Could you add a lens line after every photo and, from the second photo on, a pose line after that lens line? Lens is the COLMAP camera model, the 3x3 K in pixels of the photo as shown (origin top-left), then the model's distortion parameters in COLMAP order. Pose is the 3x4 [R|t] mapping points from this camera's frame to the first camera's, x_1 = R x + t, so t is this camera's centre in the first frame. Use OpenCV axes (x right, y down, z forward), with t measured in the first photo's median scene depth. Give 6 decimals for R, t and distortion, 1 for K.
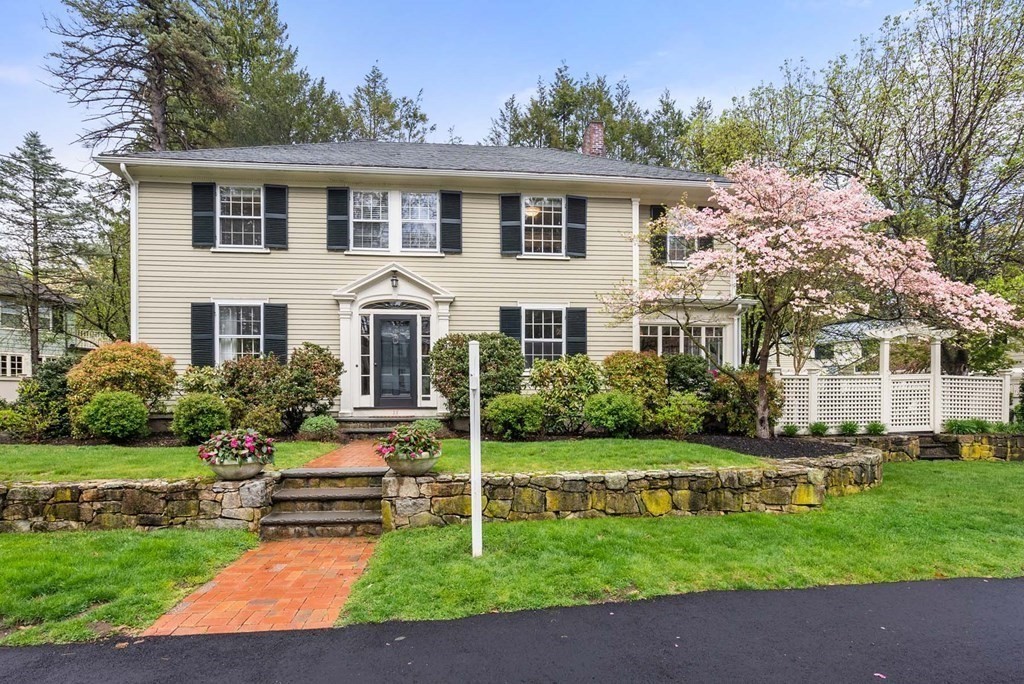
lens RADIAL K [[475.0, 0, 512.0], [0, 475.0, 342.0], [0, 0, 1]] dist [-0.004472, -0.000382]
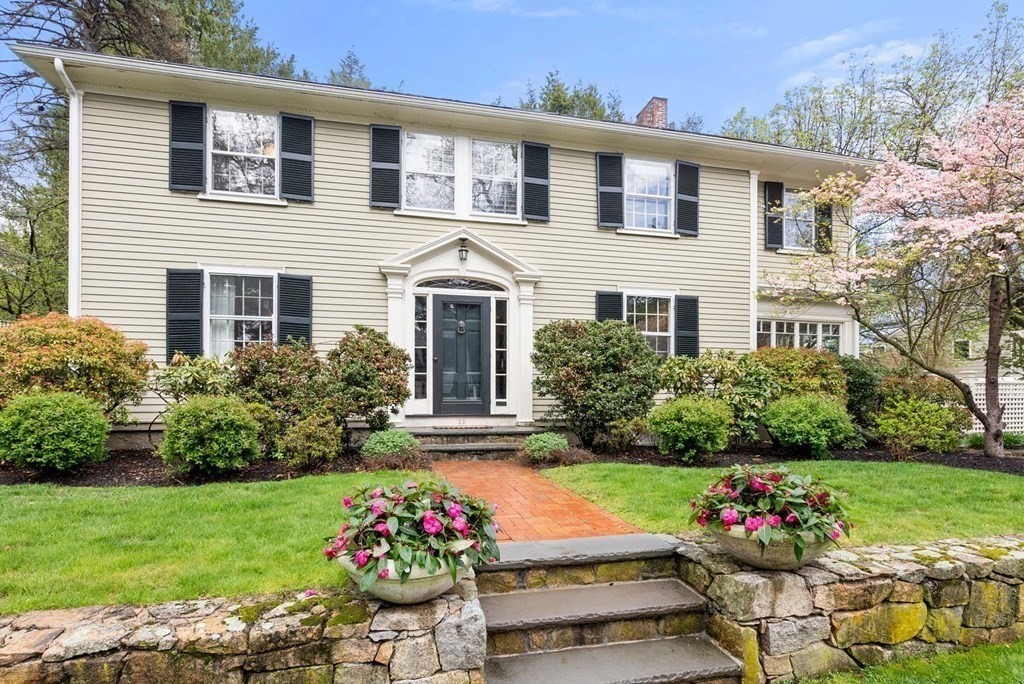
lens RADIAL K [[481.8, 0, 584.5], [0, 481.8, 349.6], [0, 0, 1]] dist [-0.005060, -0.000282]
pose [[0.986635, 0.021441, 0.161530, -0.176506], [-0.023199, 0.999690, 0.009003, 0.018949], [-0.161287, -0.012630, 0.986827, 0.191062]]
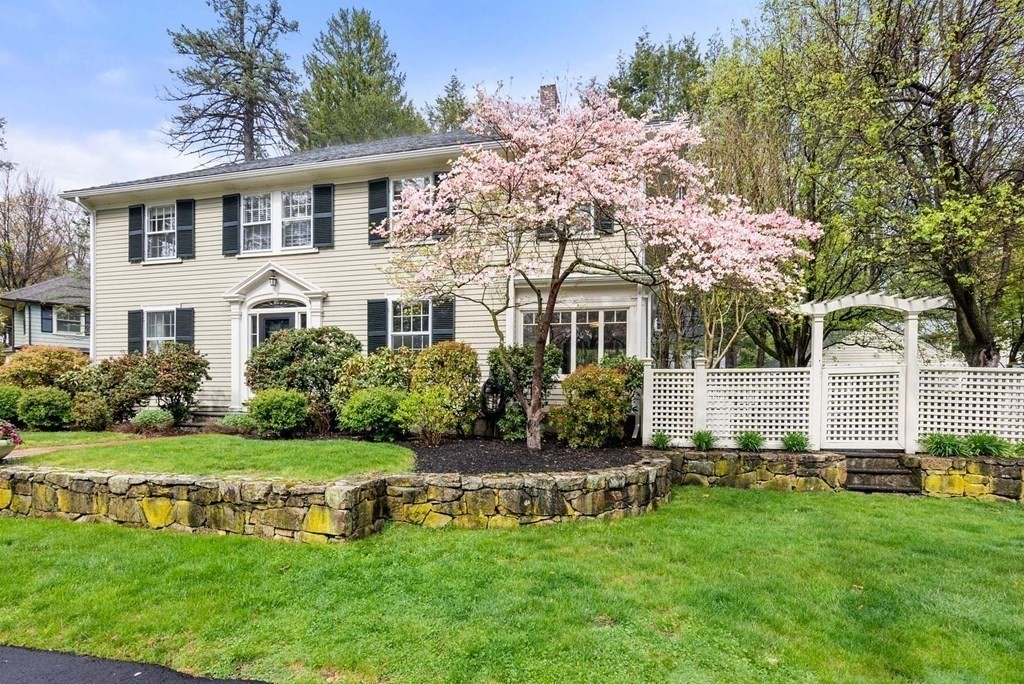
lens RADIAL K [[475.1, 0, 412.3], [0, 475.1, 353.8], [0, 0, 1]] dist [-0.003778, -0.000502]
pose [[0.948524, -0.017641, -0.316215, 0.360283], [0.025897, 0.999424, 0.021924, 0.015661], [0.315646, -0.028985, 0.948434, 0.120156]]
